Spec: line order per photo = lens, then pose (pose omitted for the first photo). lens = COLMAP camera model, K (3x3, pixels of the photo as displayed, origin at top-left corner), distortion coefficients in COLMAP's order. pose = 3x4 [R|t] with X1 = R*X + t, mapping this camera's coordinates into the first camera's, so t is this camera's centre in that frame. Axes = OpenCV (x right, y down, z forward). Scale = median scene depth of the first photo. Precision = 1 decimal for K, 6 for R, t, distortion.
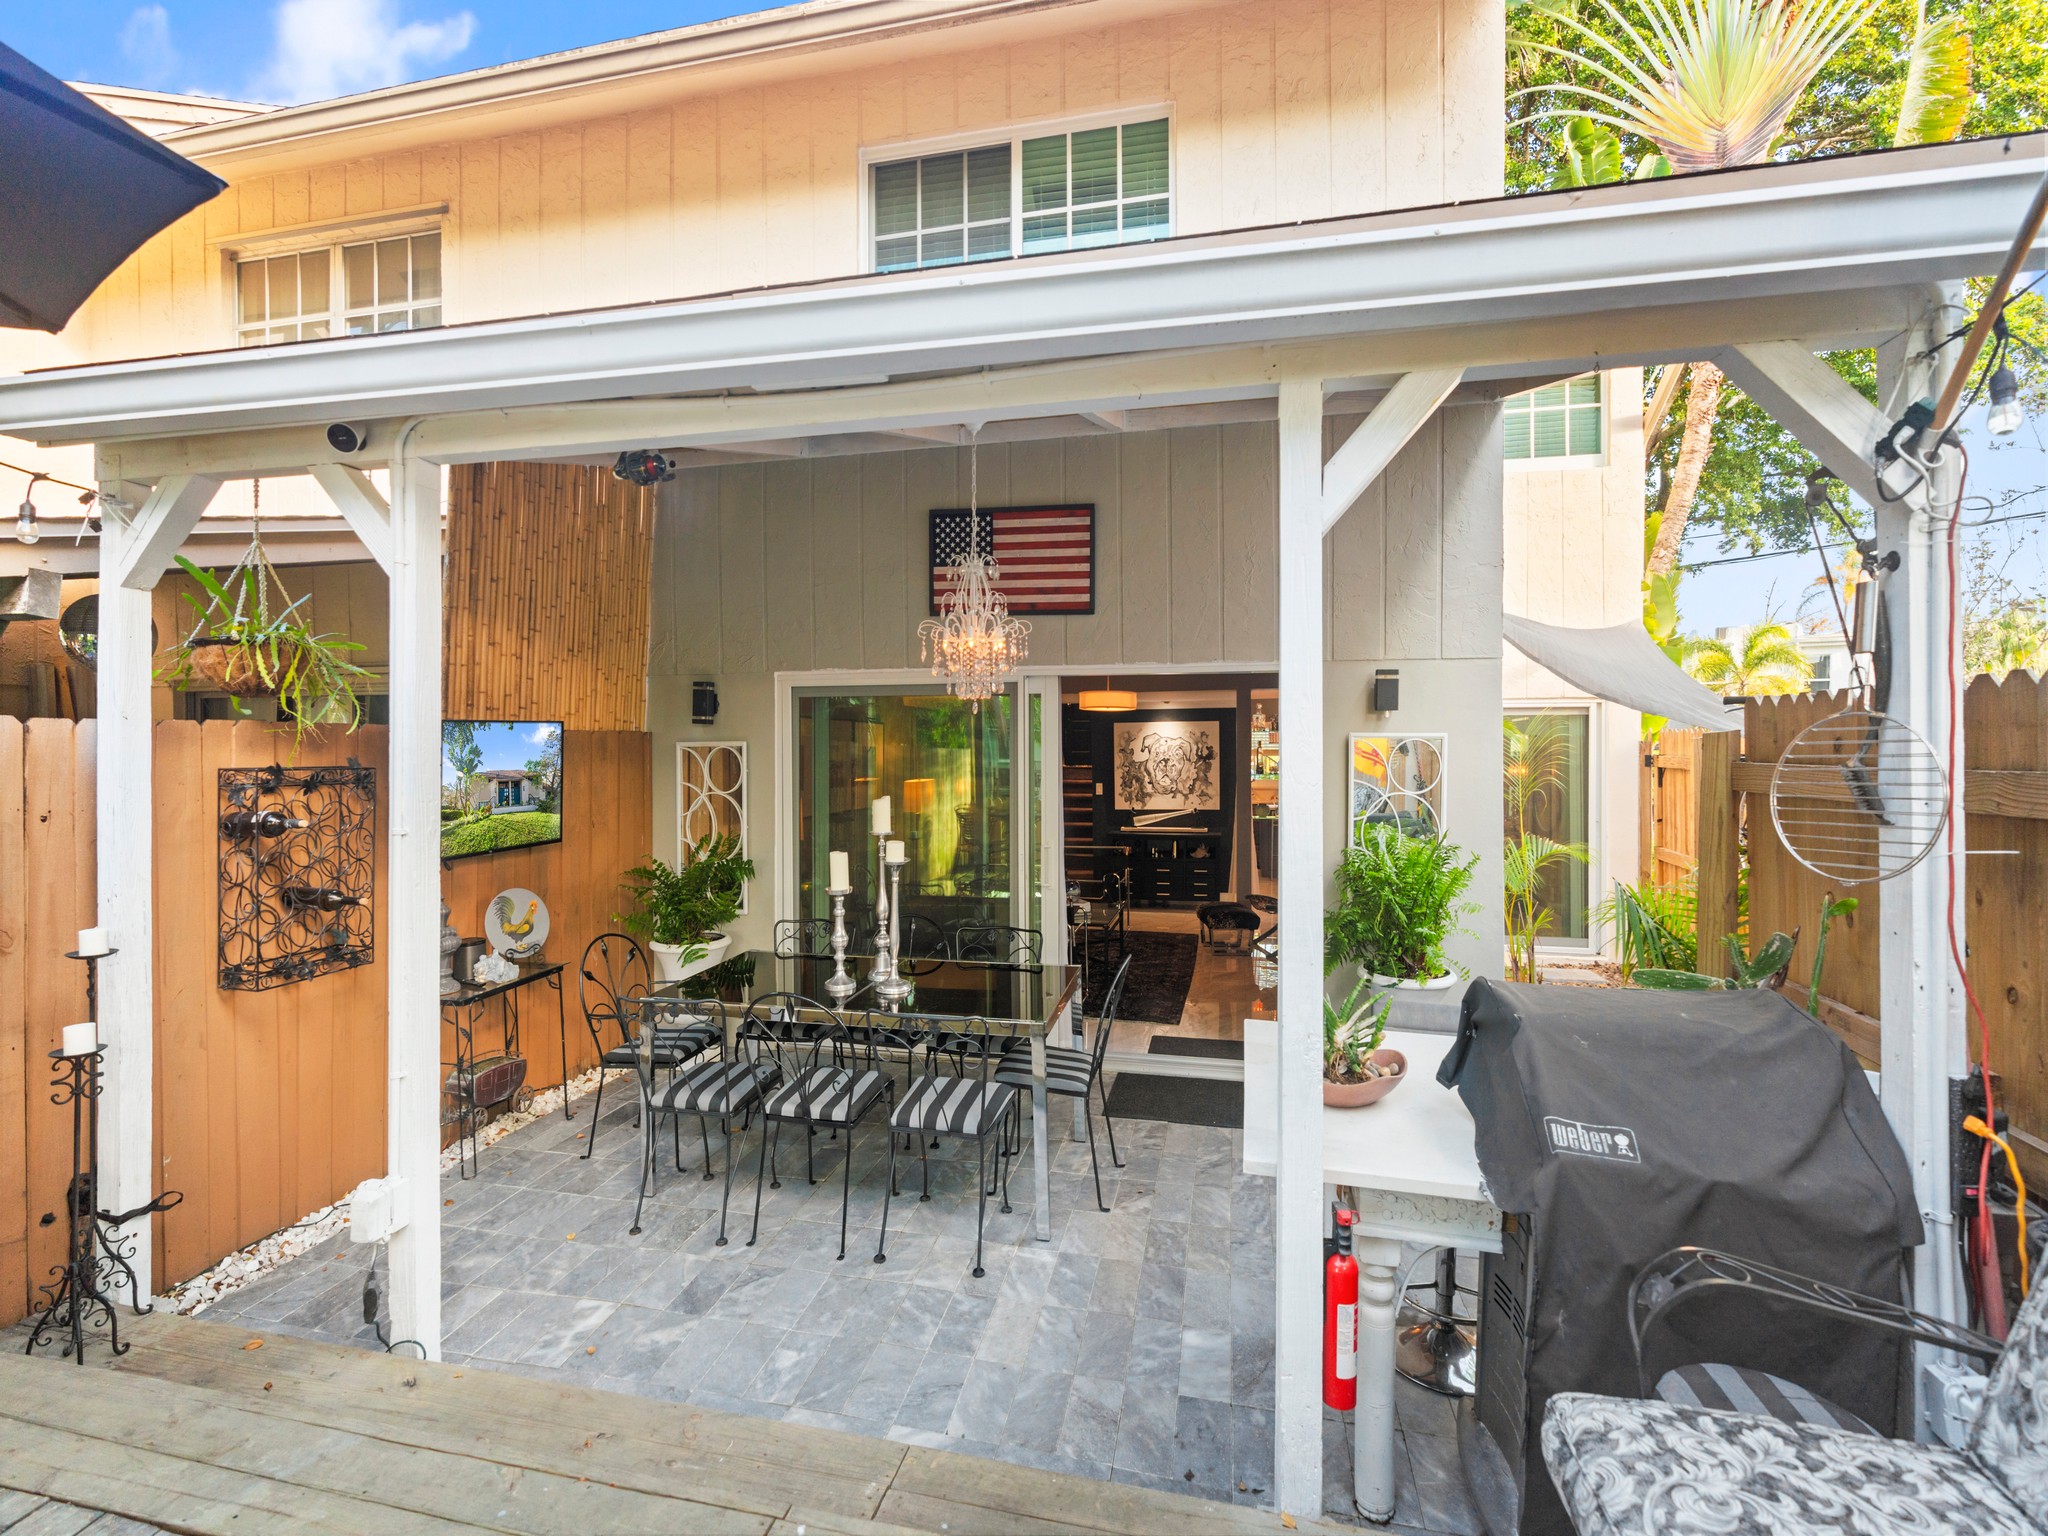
lens RADIAL K [[932.7, 0, 1023.4], [0, 932.7, 761.7], [0, 0, 1]] dist [-0.001548, 0.002026]
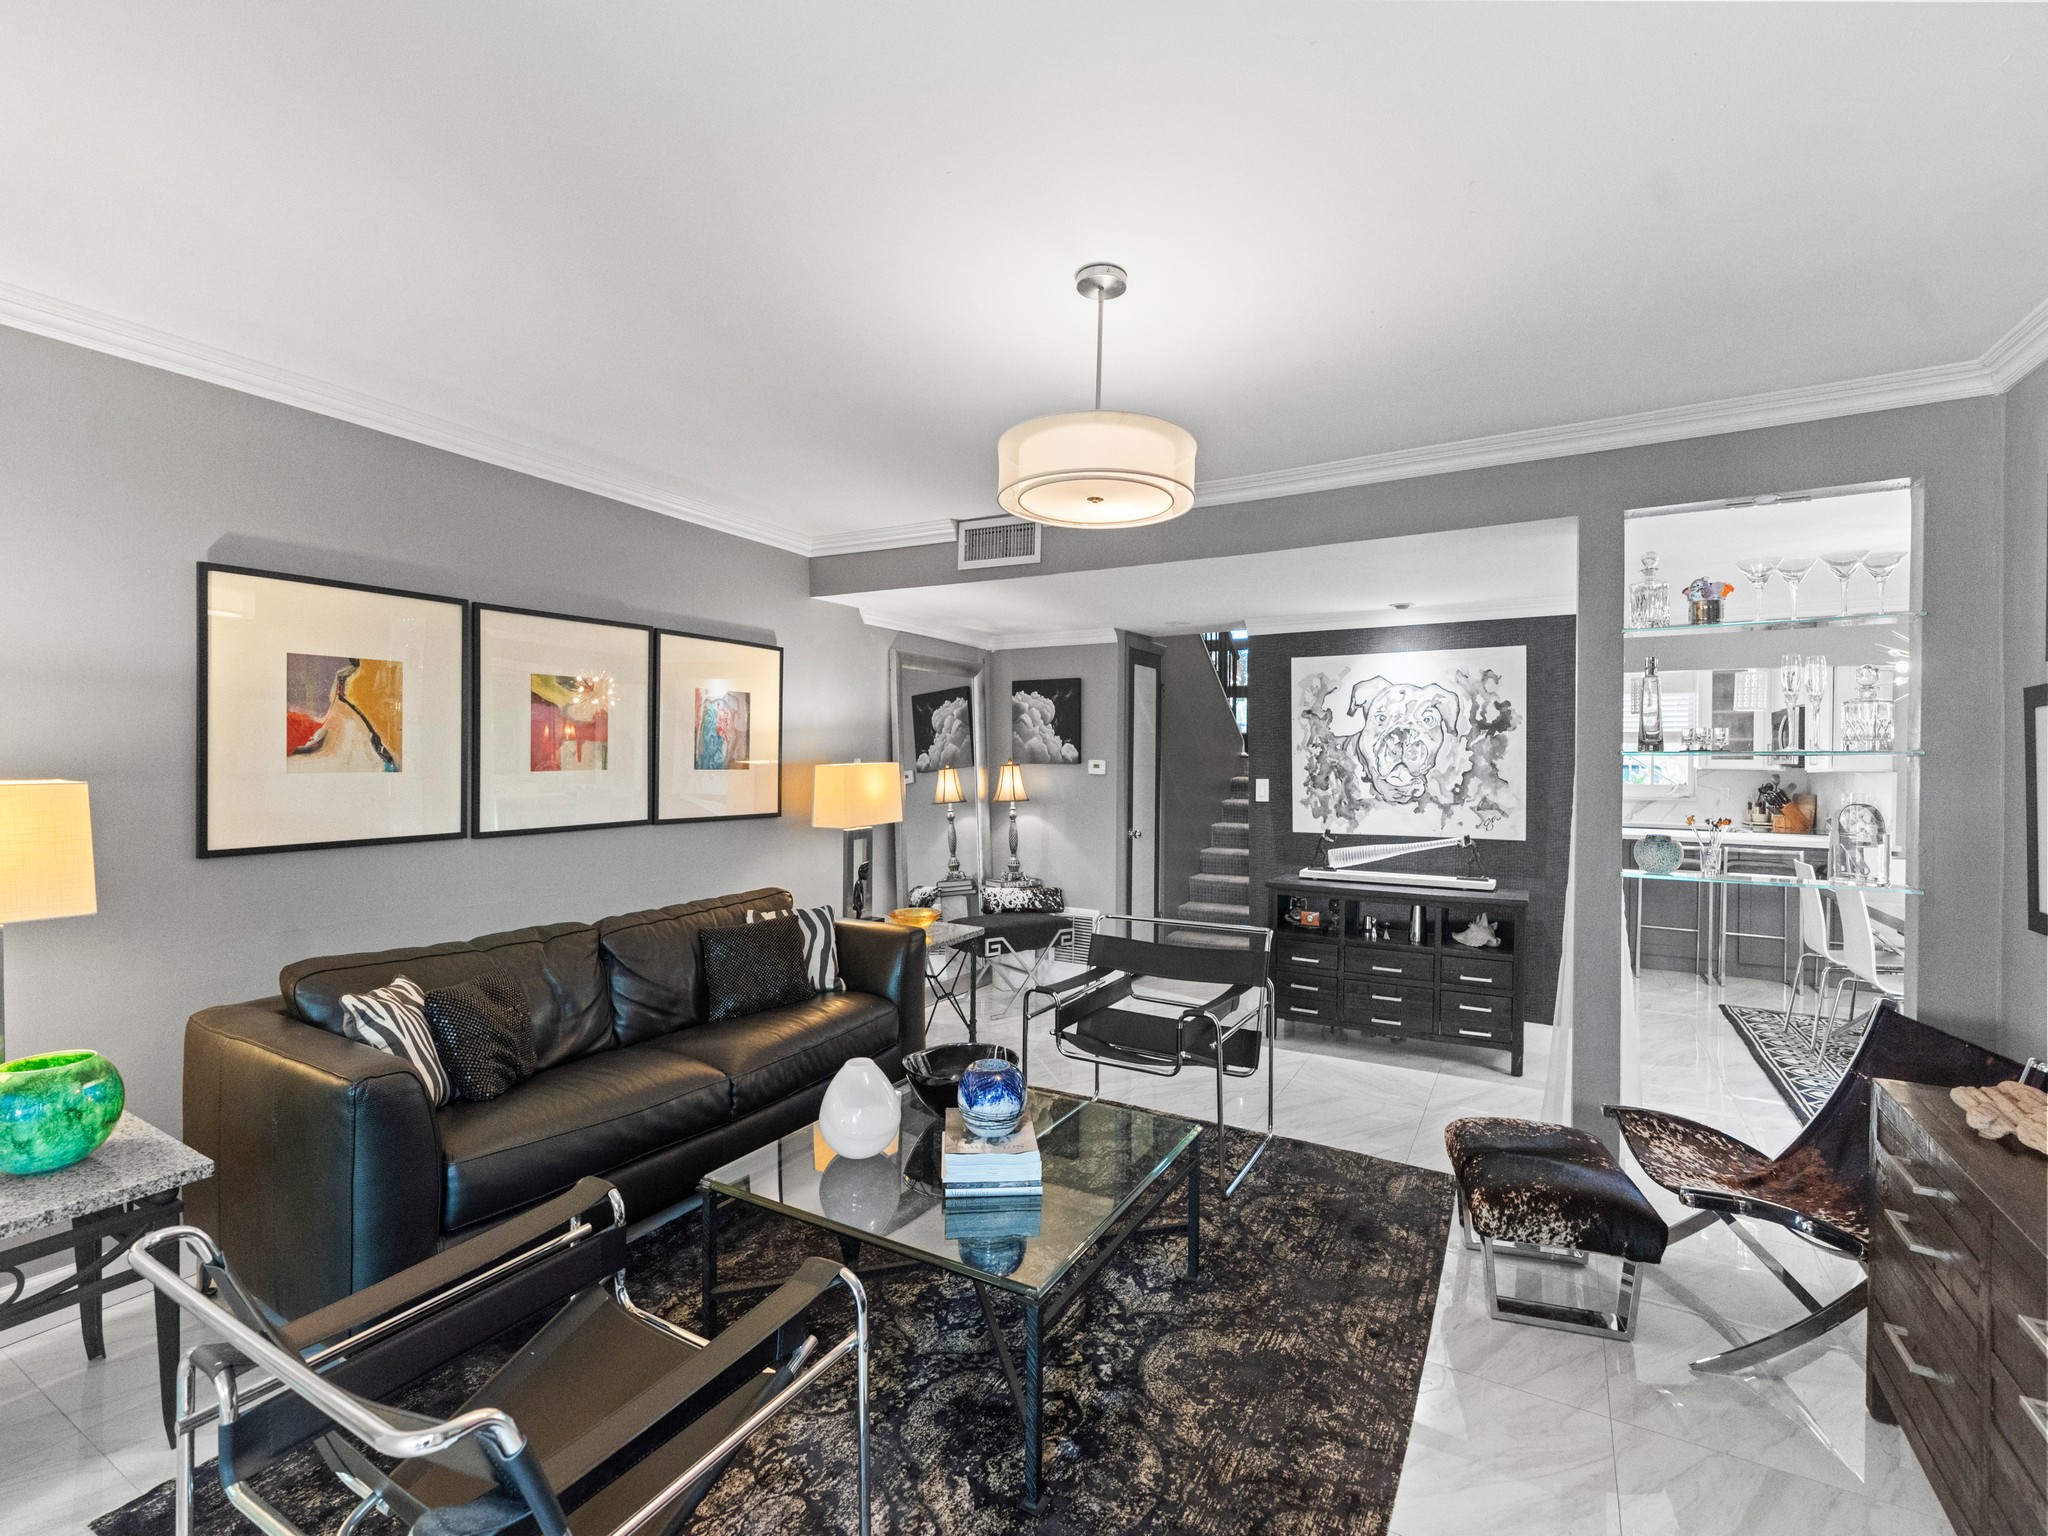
lens RADIAL K [[932.7, 0, 1025.3], [0, 932.7, 762.7], [0, 0, 1]] dist [-0.001548, 0.002026]
pose [[0.959059, 0.008721, -0.283073, 0.103457], [-0.010168, 0.999942, -0.003645, 0.017579], [0.283025, 0.006374, 0.959091, 0.488527]]
